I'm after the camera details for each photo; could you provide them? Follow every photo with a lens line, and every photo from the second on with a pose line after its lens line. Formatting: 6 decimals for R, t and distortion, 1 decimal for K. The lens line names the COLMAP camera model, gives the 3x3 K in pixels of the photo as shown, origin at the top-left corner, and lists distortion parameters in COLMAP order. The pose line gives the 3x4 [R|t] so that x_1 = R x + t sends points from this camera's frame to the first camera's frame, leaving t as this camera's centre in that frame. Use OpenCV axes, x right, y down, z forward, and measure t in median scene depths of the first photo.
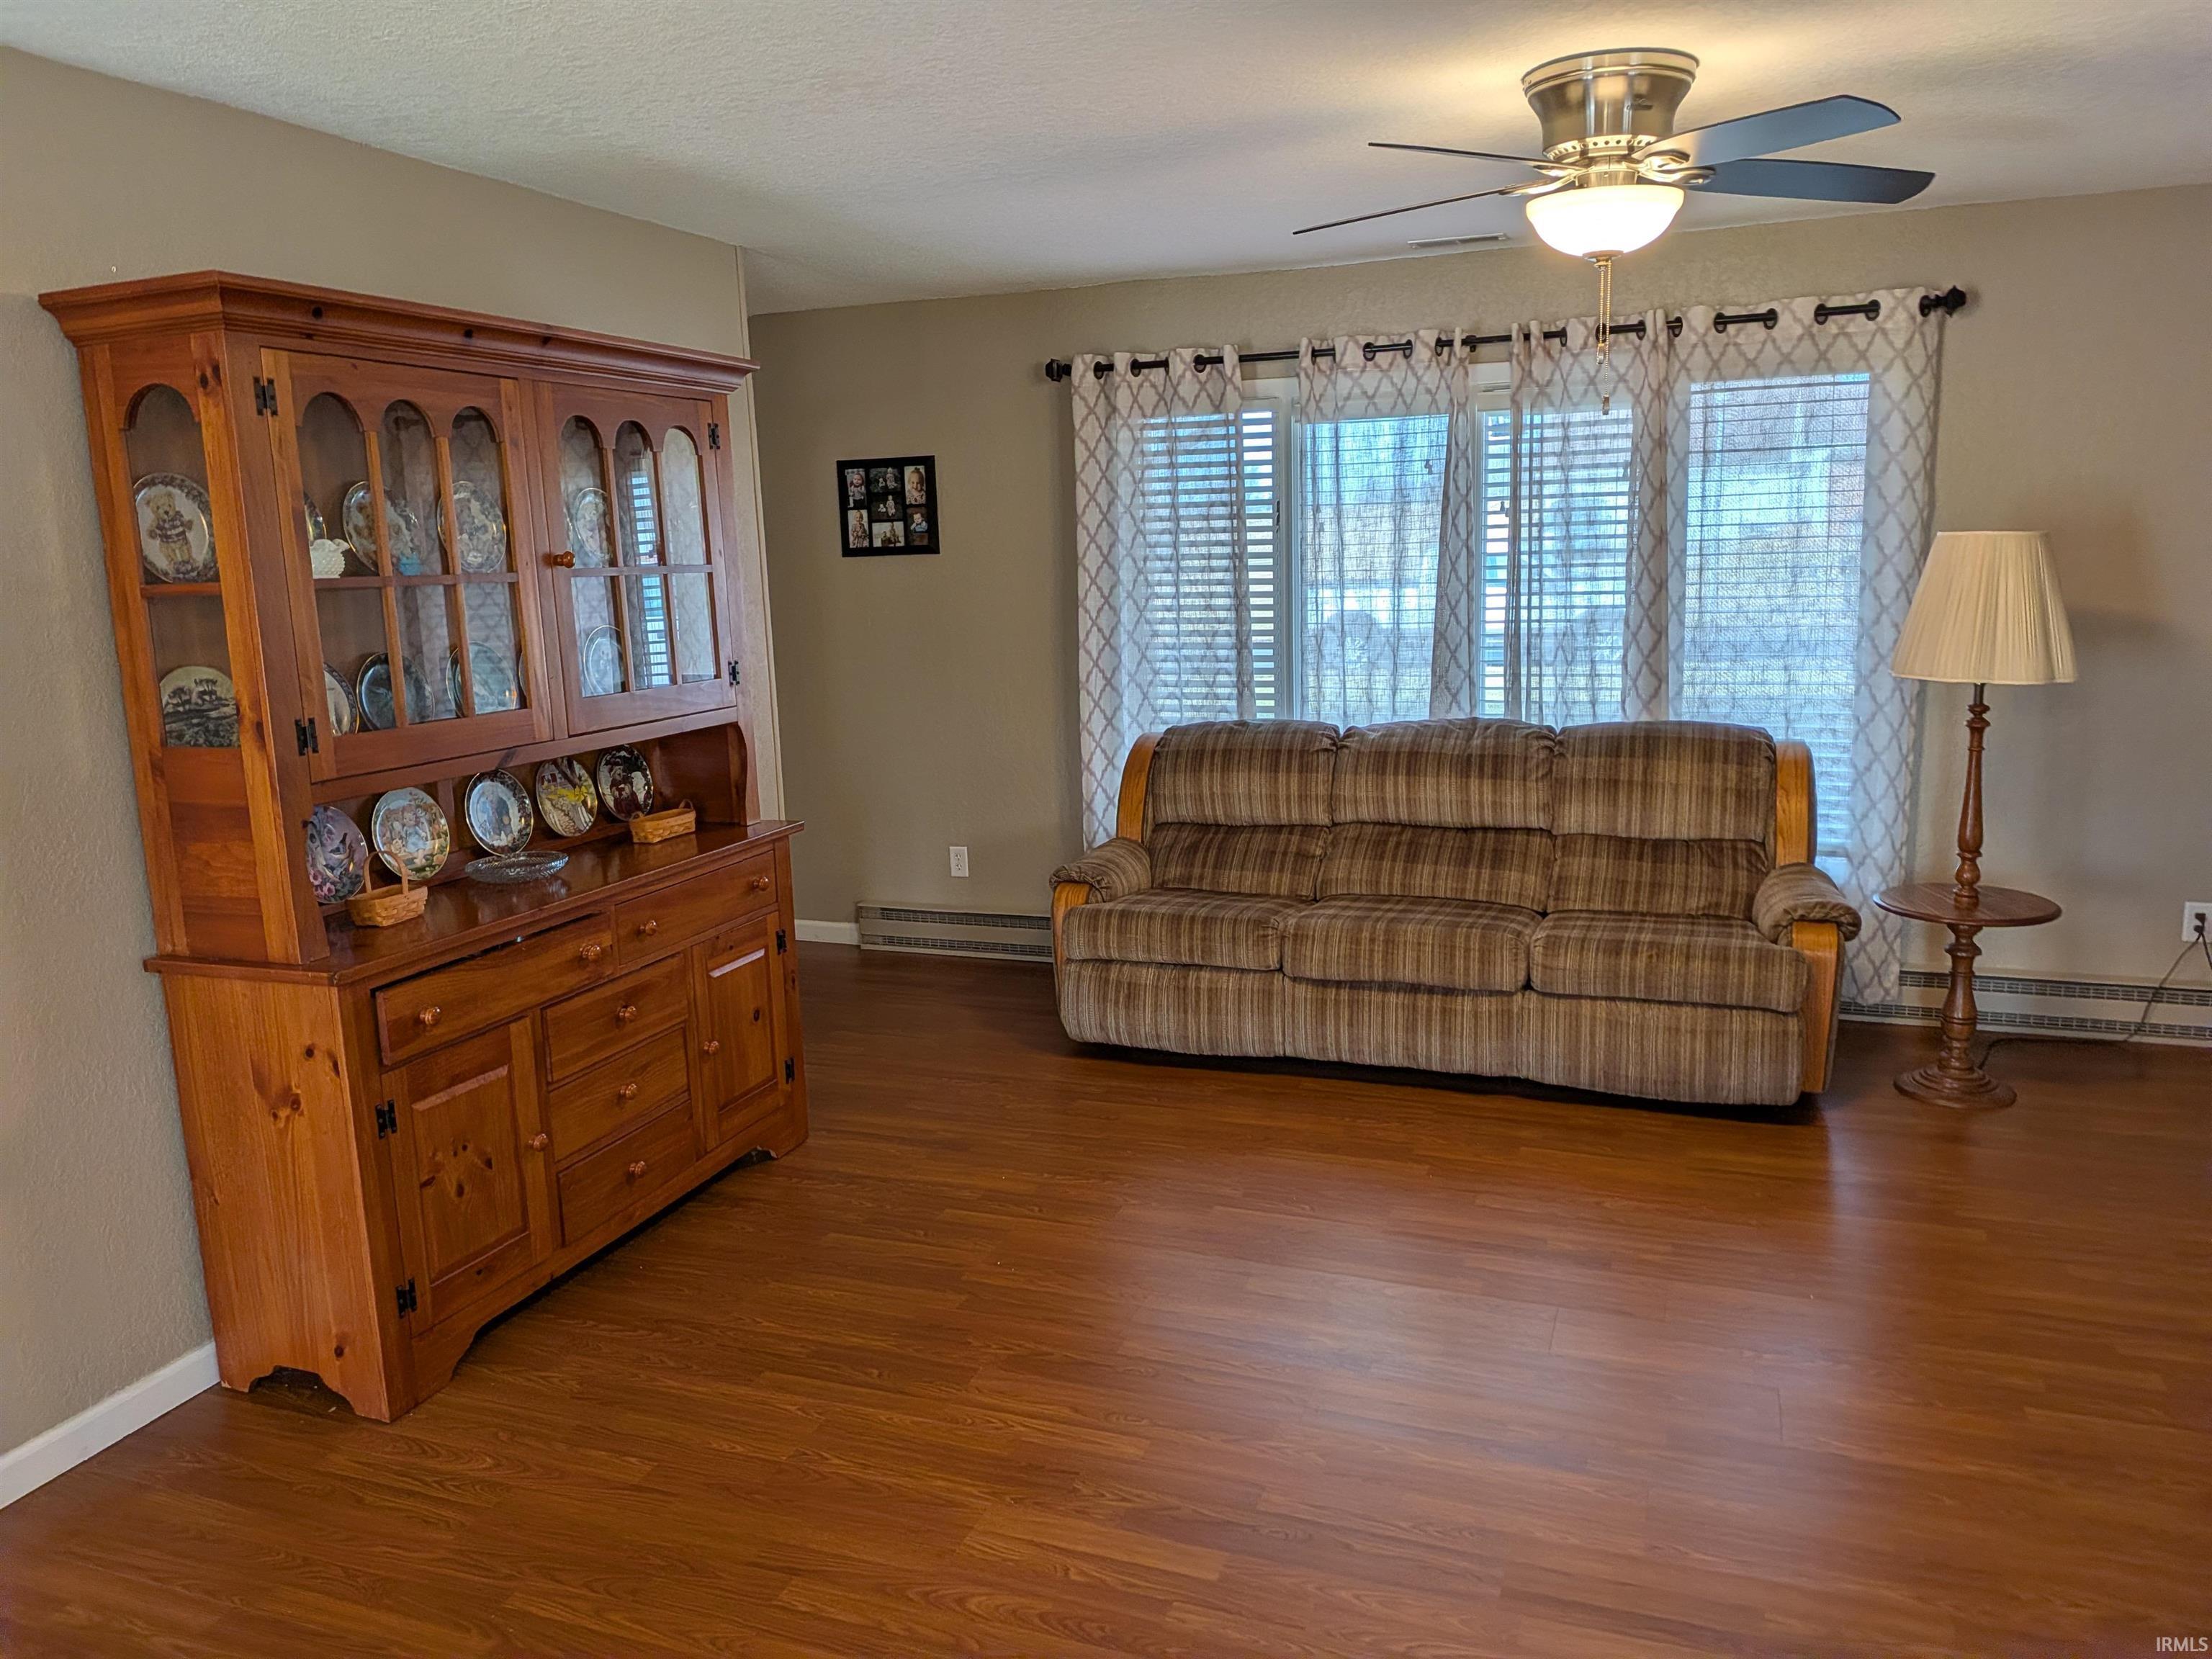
lens RADIAL K [[1617.7, 0, 1068.7], [0, 1617.7, 821.9], [0, 0, 1]] dist [0.108778, -0.184376]
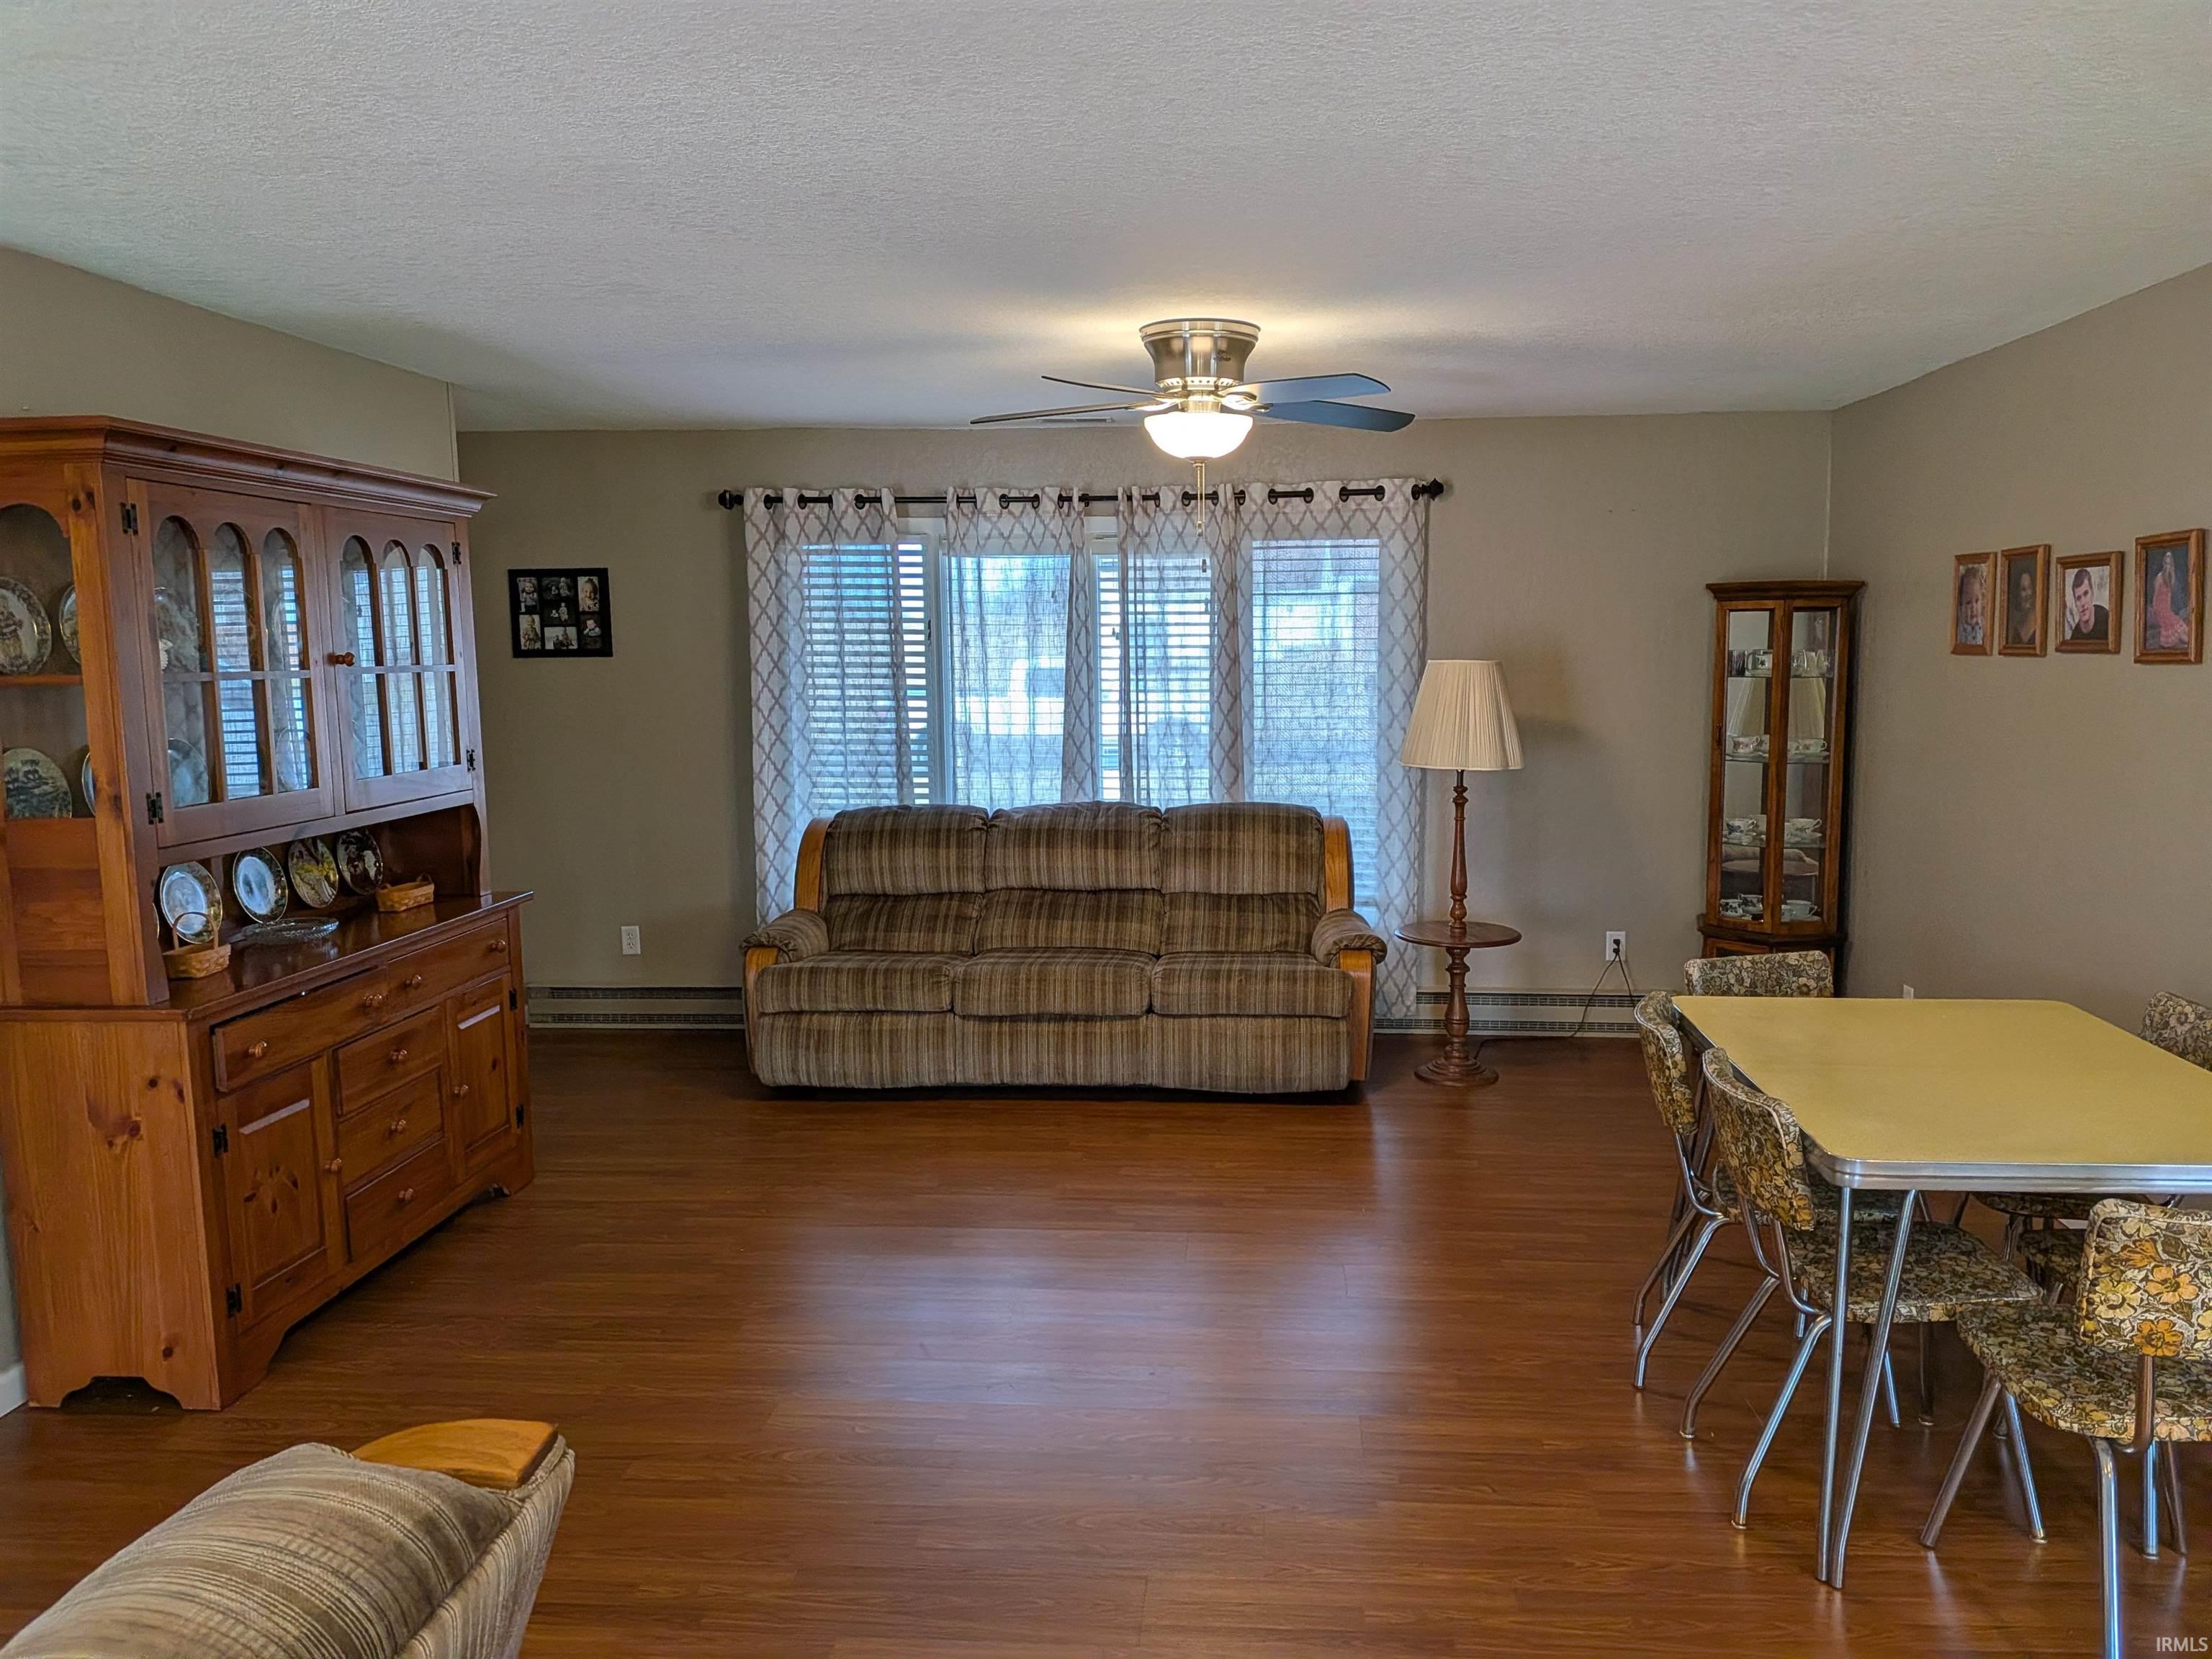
lens RADIAL K [[1602.6, 0, 1106.0], [0, 1602.6, 829.5], [0, 0, 1]] dist [0.090258, -0.135773]
pose [[0.962362, -0.009443, 0.271606, -0.078138], [0.025517, 0.998121, -0.055712, 0.026683], [-0.270569, 0.060546, 0.960795, -0.170816]]
